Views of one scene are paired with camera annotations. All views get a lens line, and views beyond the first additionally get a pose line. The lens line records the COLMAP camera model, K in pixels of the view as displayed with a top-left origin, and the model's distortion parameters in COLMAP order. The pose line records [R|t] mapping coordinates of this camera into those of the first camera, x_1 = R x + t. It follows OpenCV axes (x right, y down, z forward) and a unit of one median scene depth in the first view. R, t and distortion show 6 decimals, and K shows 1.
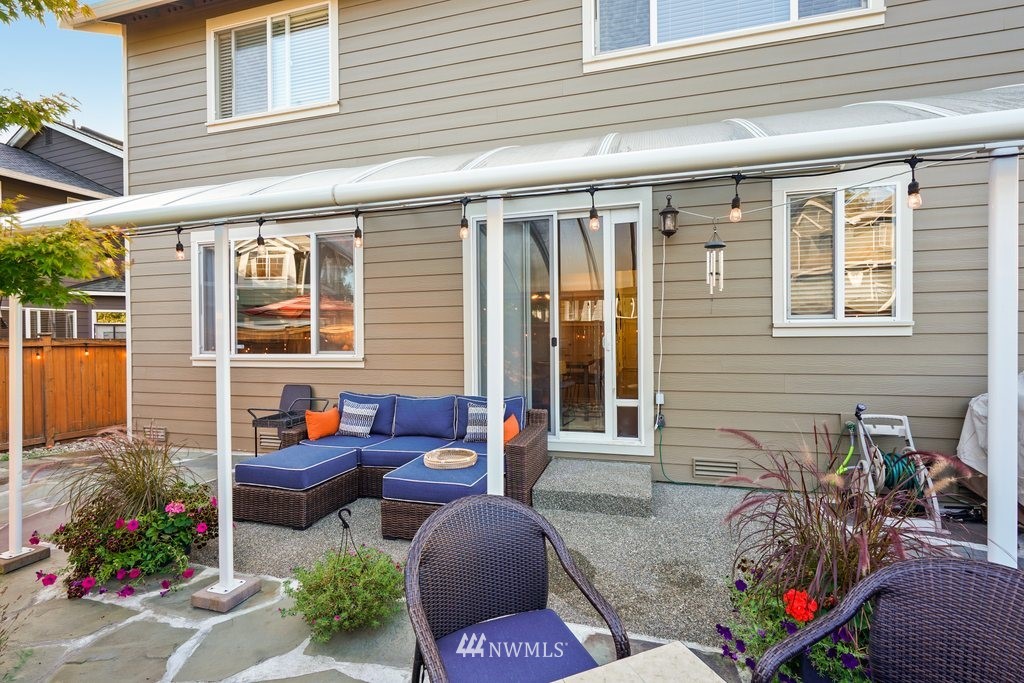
lens RADIAL K [[471.6, 0, 518.2], [0, 471.6, 342.1], [0, 0, 1]] dist [-0.004393, 0.000000]
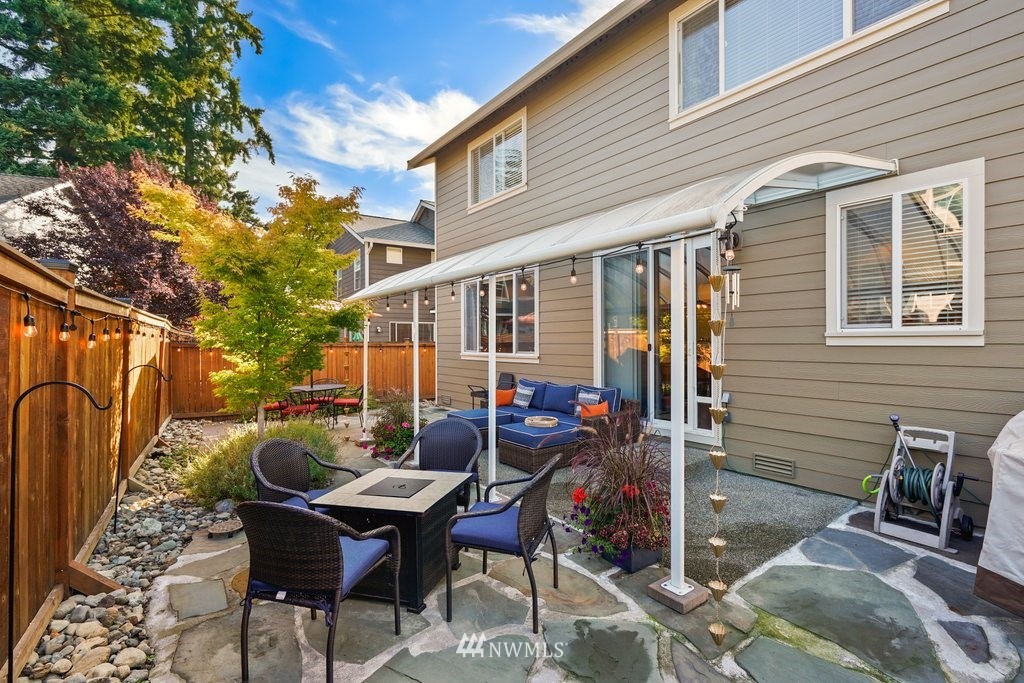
lens RADIAL K [[471.6, 0, 505.5], [0, 471.6, 341.2], [0, 0, 1]] dist [-0.004393, 0.000000]
pose [[0.784764, 0.004202, -0.619780, 0.627093], [-0.006102, 0.999981, -0.000947, -0.015171], [0.619764, 0.004526, 0.784775, -0.258183]]
